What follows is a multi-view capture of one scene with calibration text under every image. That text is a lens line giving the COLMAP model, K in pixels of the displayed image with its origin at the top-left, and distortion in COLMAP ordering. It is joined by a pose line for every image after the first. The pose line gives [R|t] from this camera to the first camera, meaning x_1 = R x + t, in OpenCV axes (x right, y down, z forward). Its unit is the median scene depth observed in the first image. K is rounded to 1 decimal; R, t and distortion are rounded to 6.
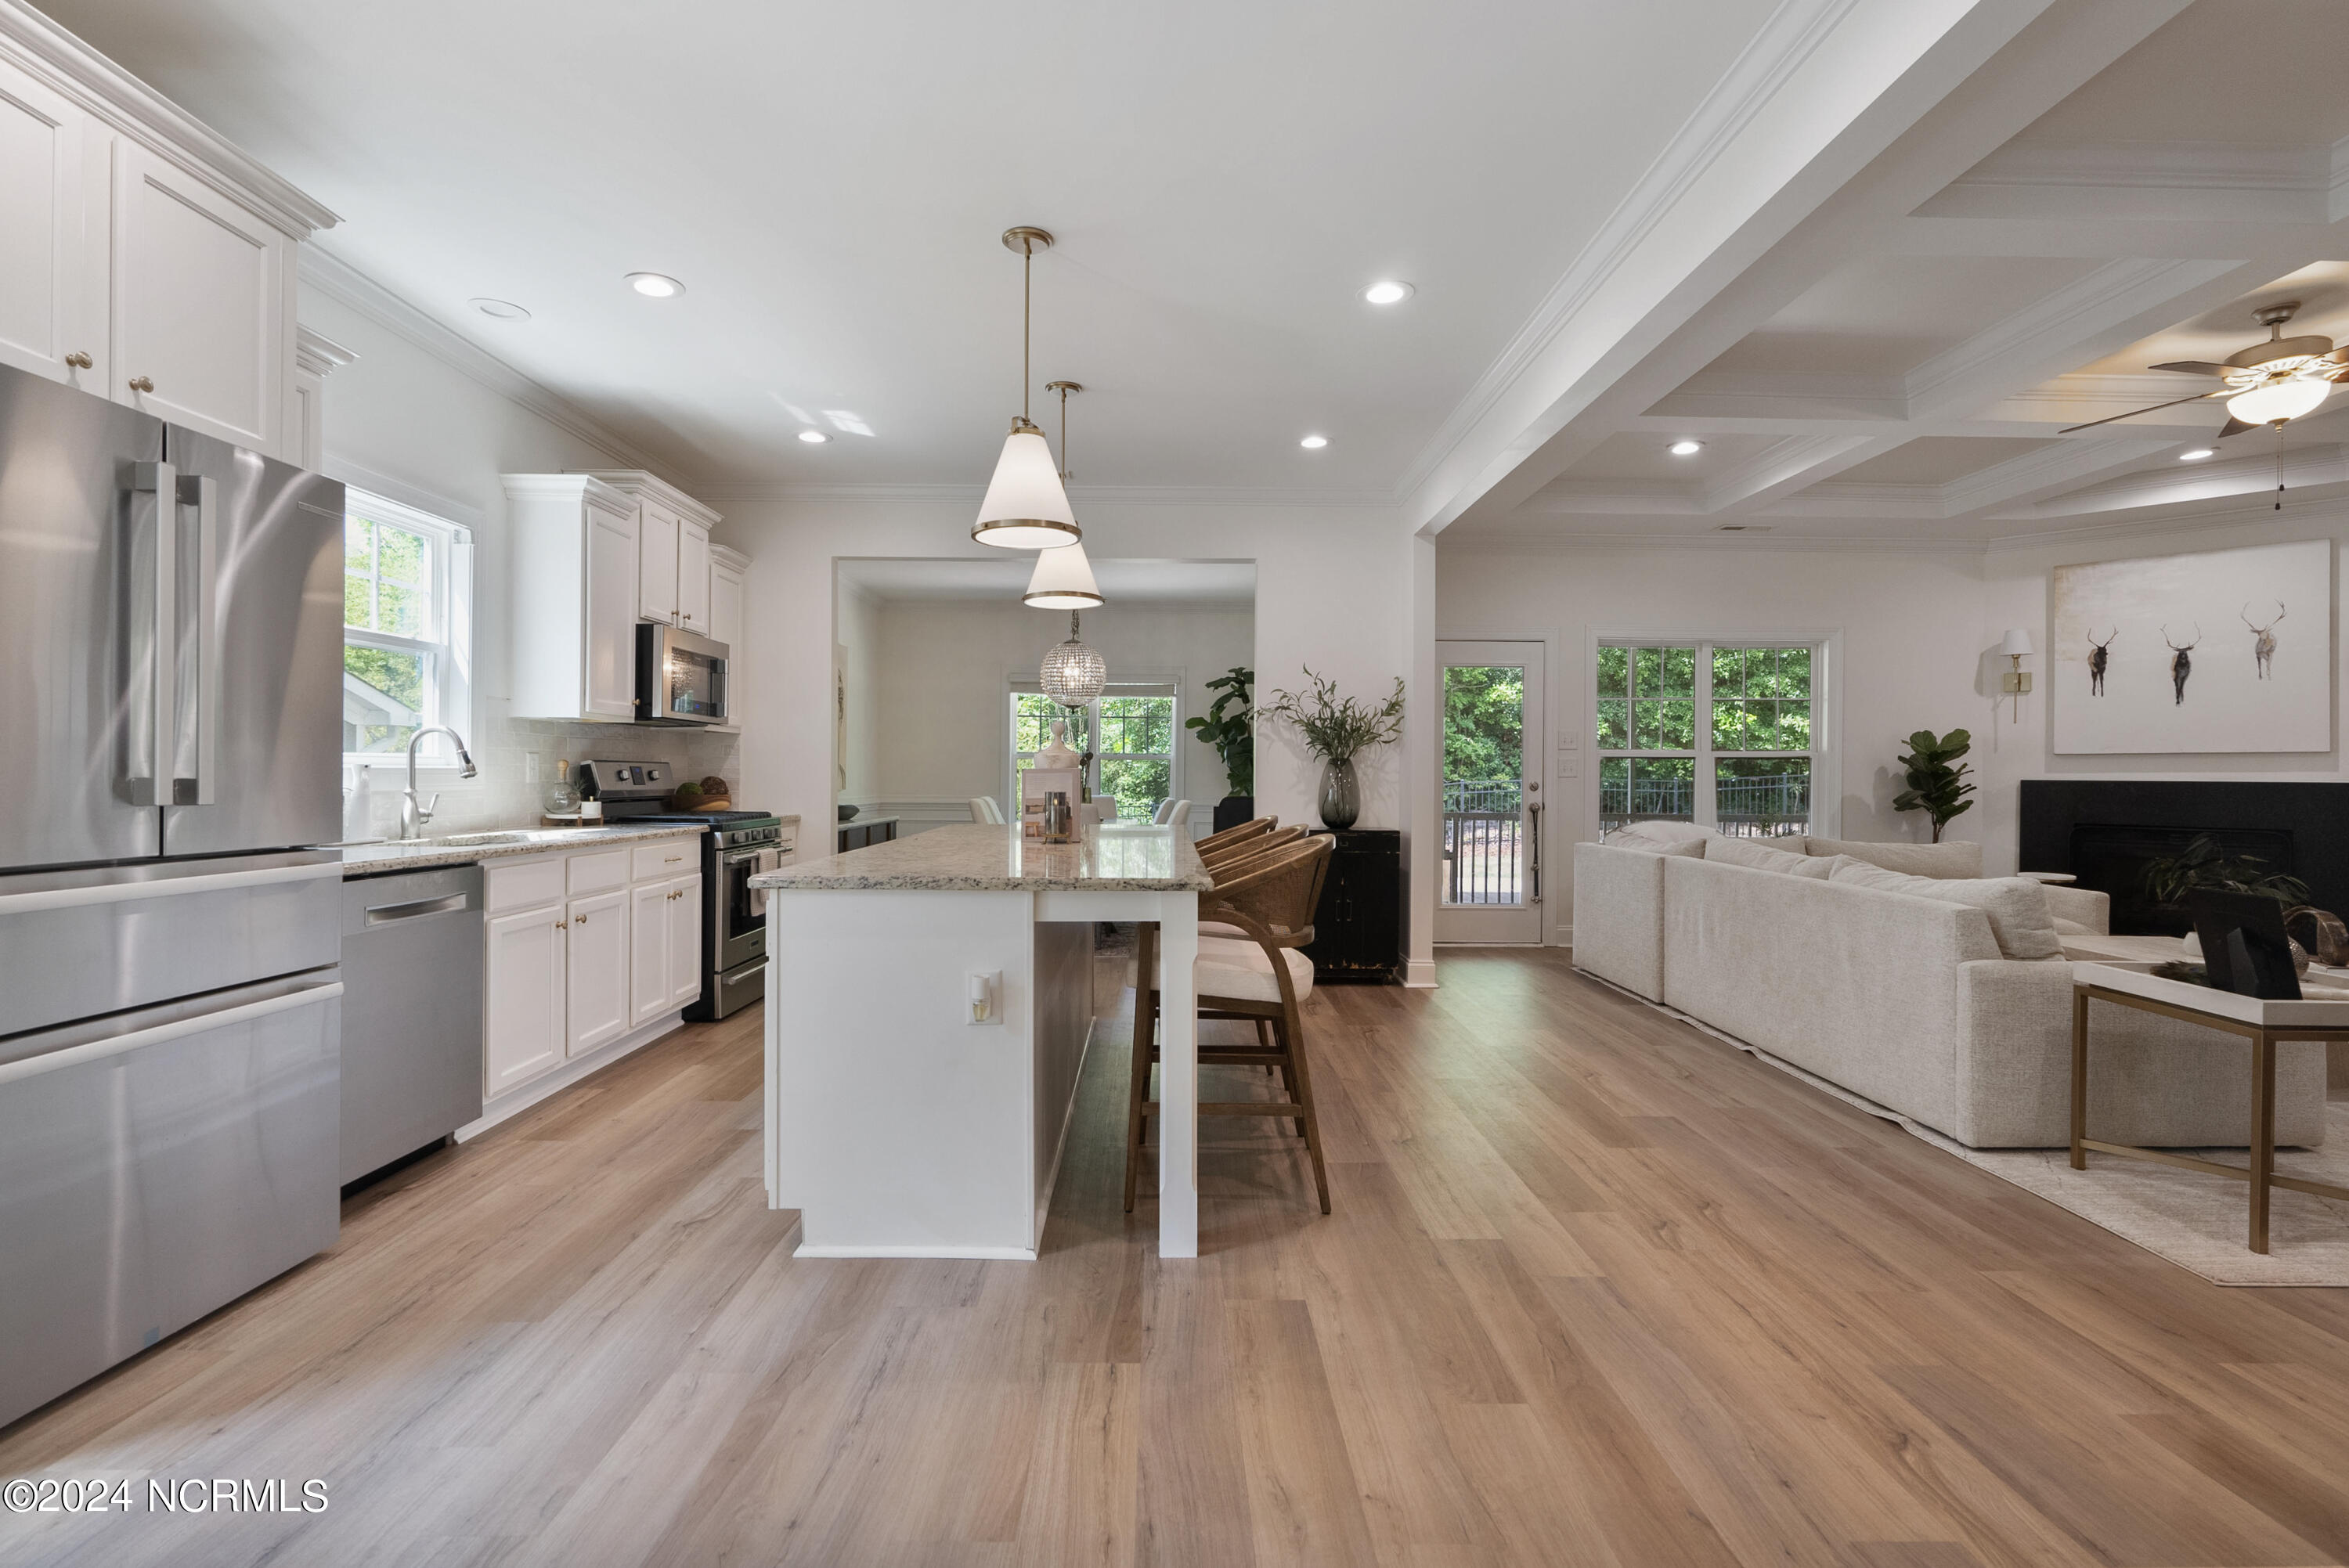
lens RADIAL K [[1061.1, 0, 1170.5], [0, 1061.1, 757.1], [0, 0, 1]] dist [0.001169, 0.000609]
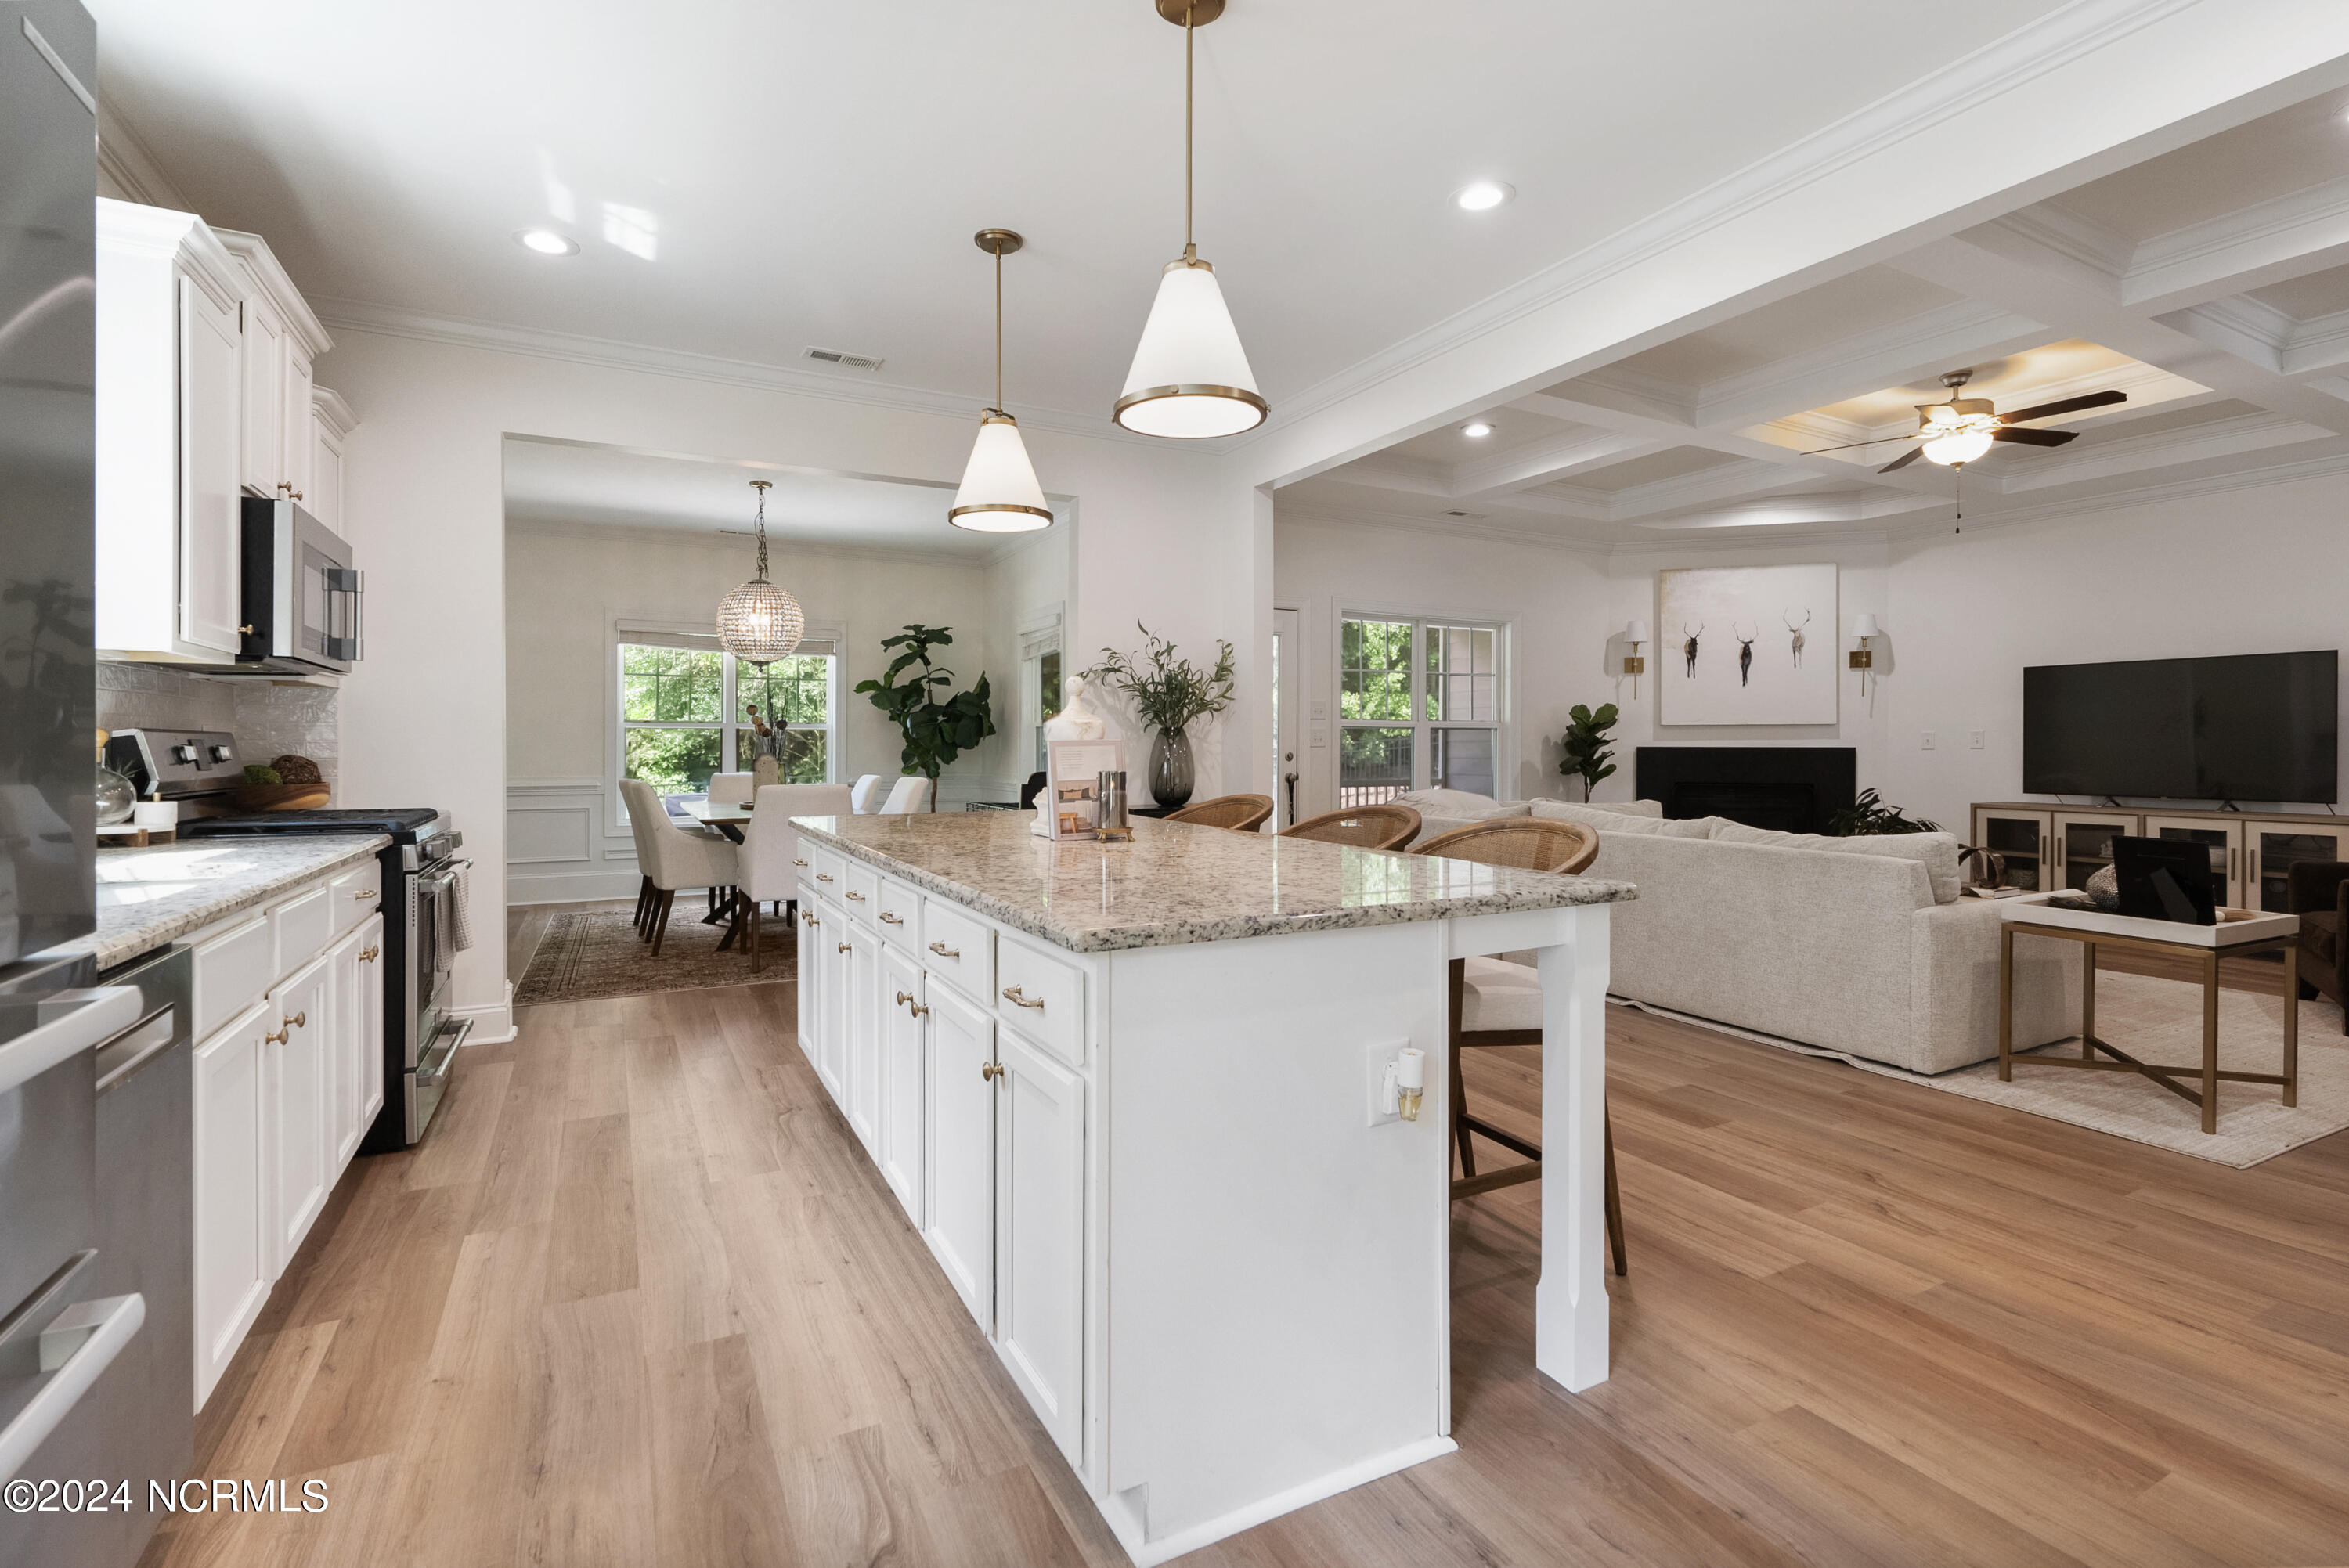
lens RADIAL K [[1069.6, 0, 1168.0], [0, 1069.6, 735.2], [0, 0, 1]] dist [-0.000641, 0.000433]
pose [[0.890303, -0.001541, 0.455367, -0.313616], [-0.001823, 0.999974, 0.006949, 0.001407], [-0.455365, -0.007016, 0.890277, 0.238933]]
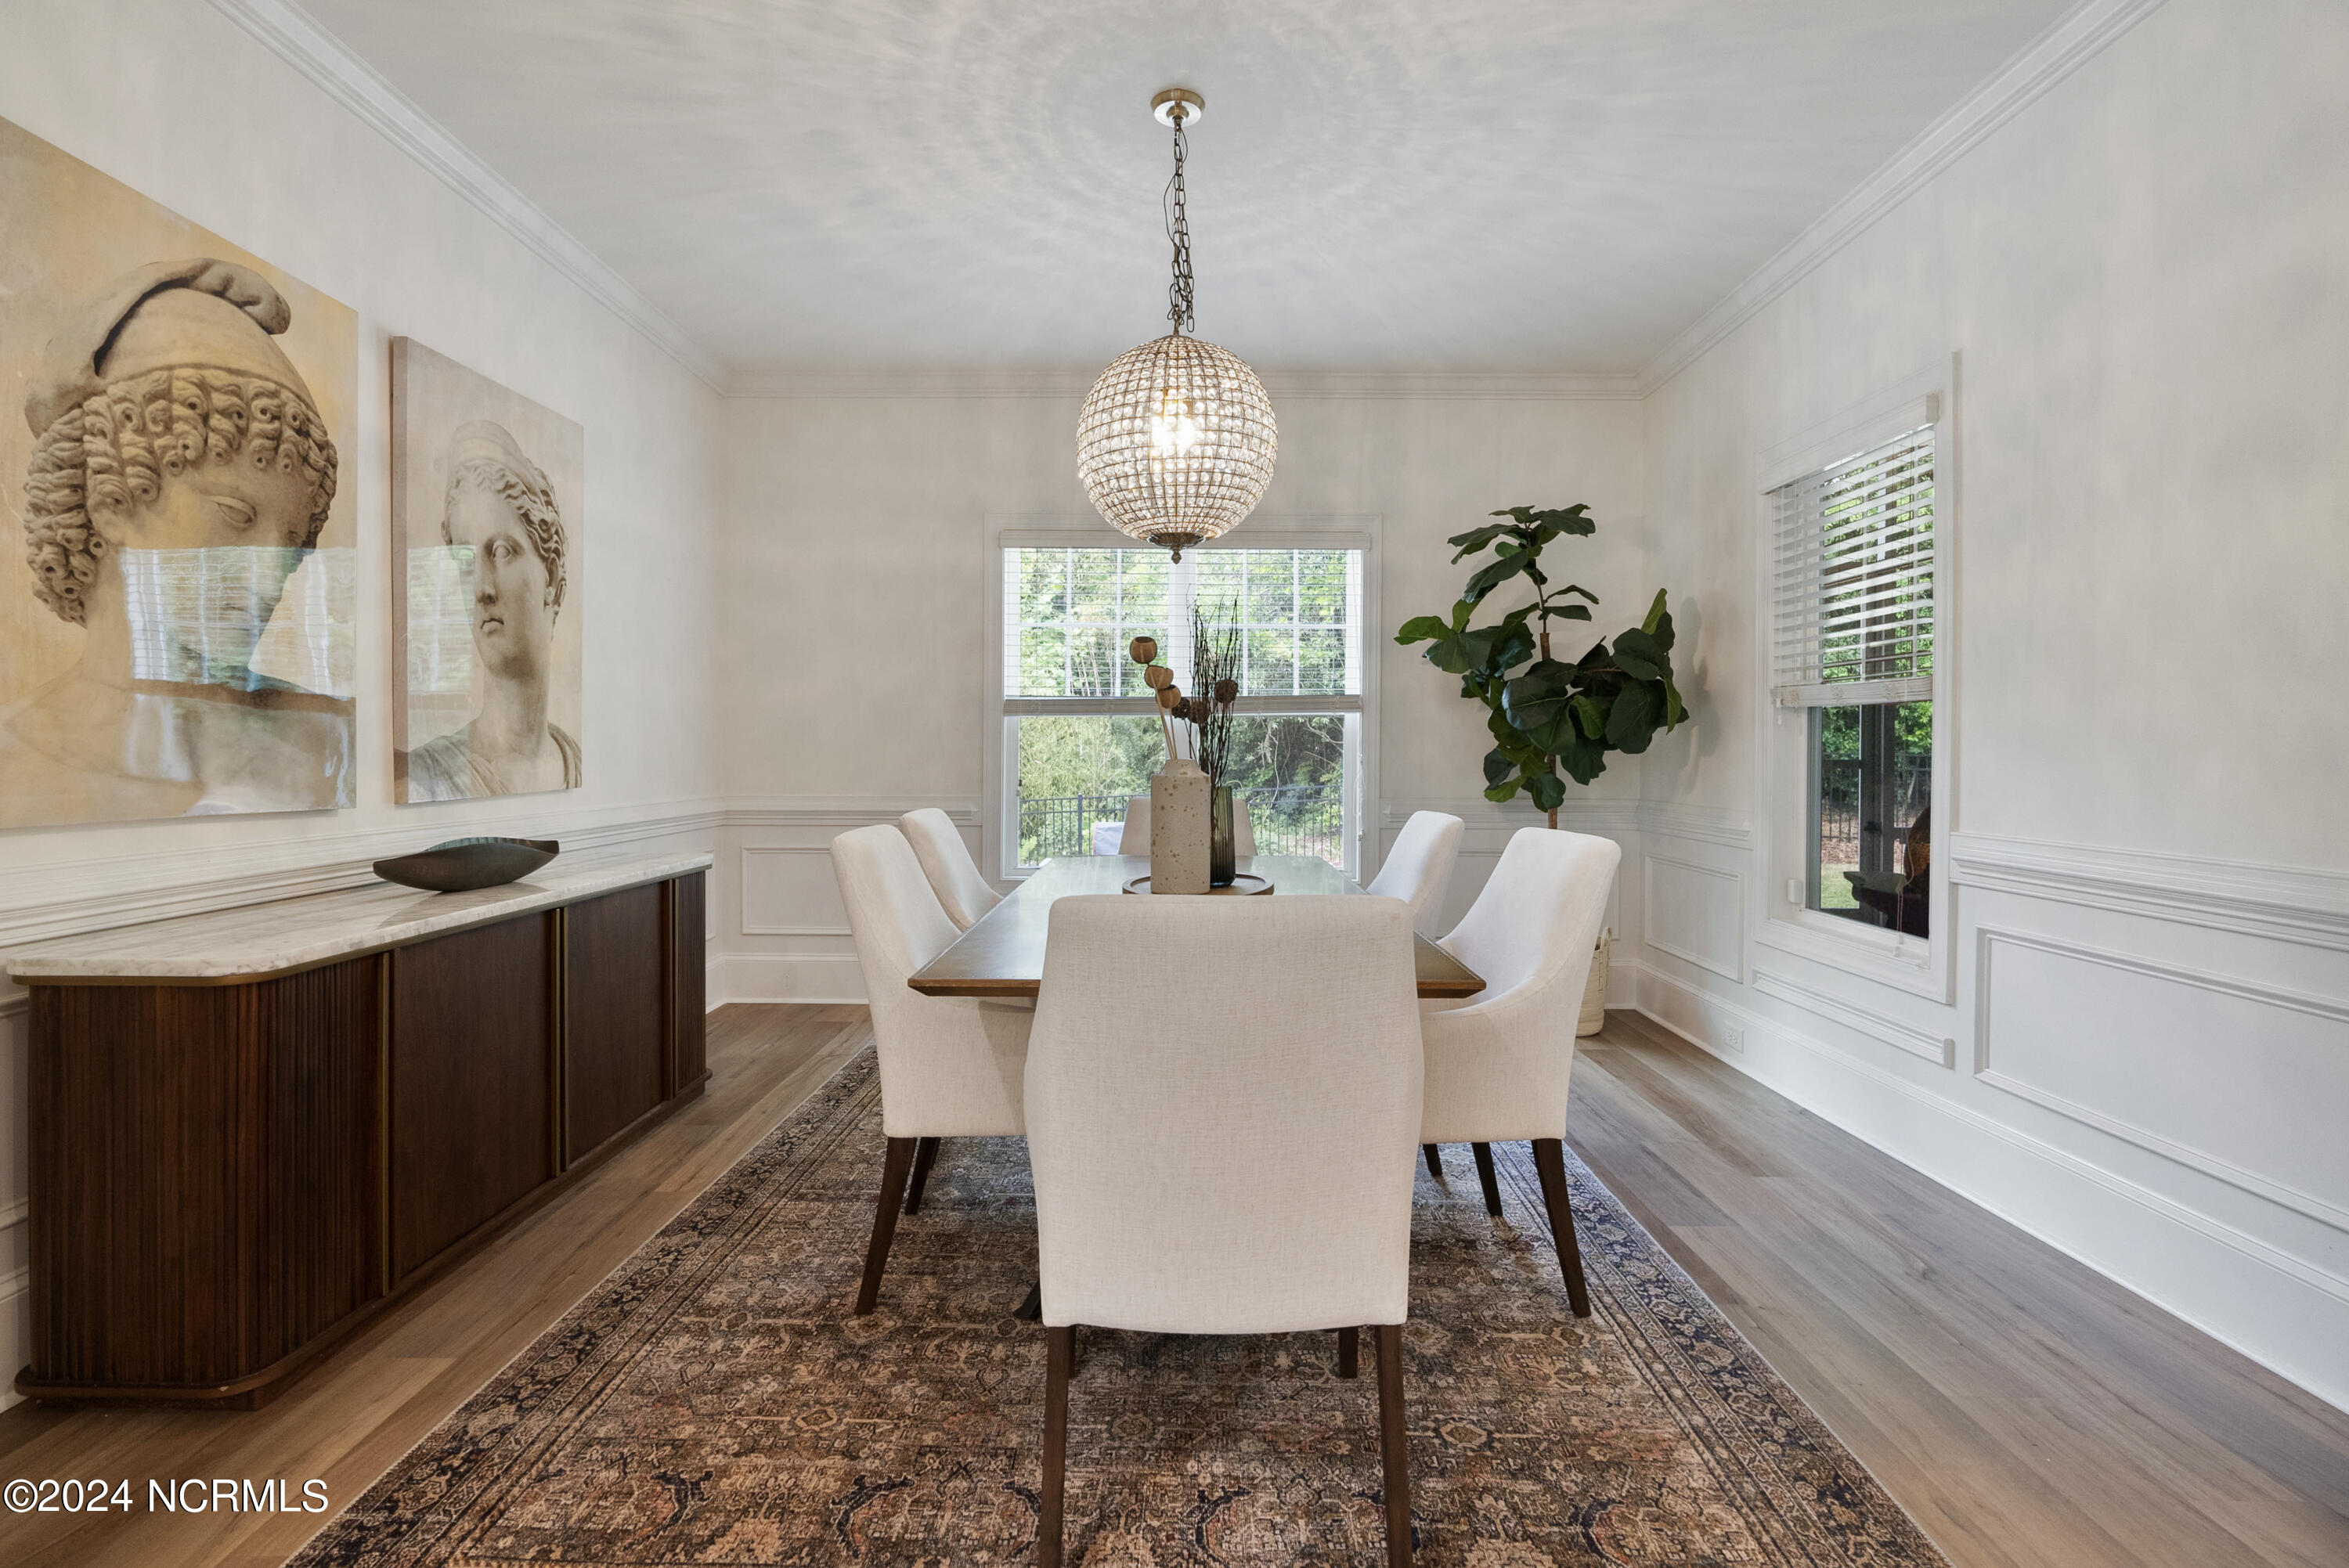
lens RADIAL K [[1061.1, 0, 1170.5], [0, 1061.1, 757.1], [0, 0, 1]] dist [0.001169, 0.000609]
pose [[0.999860, -0.000115, -0.016761, -0.149073], [0.000495, 0.999743, 0.022650, 0.021892], [0.016754, -0.022655, 0.999603, 1.130040]]
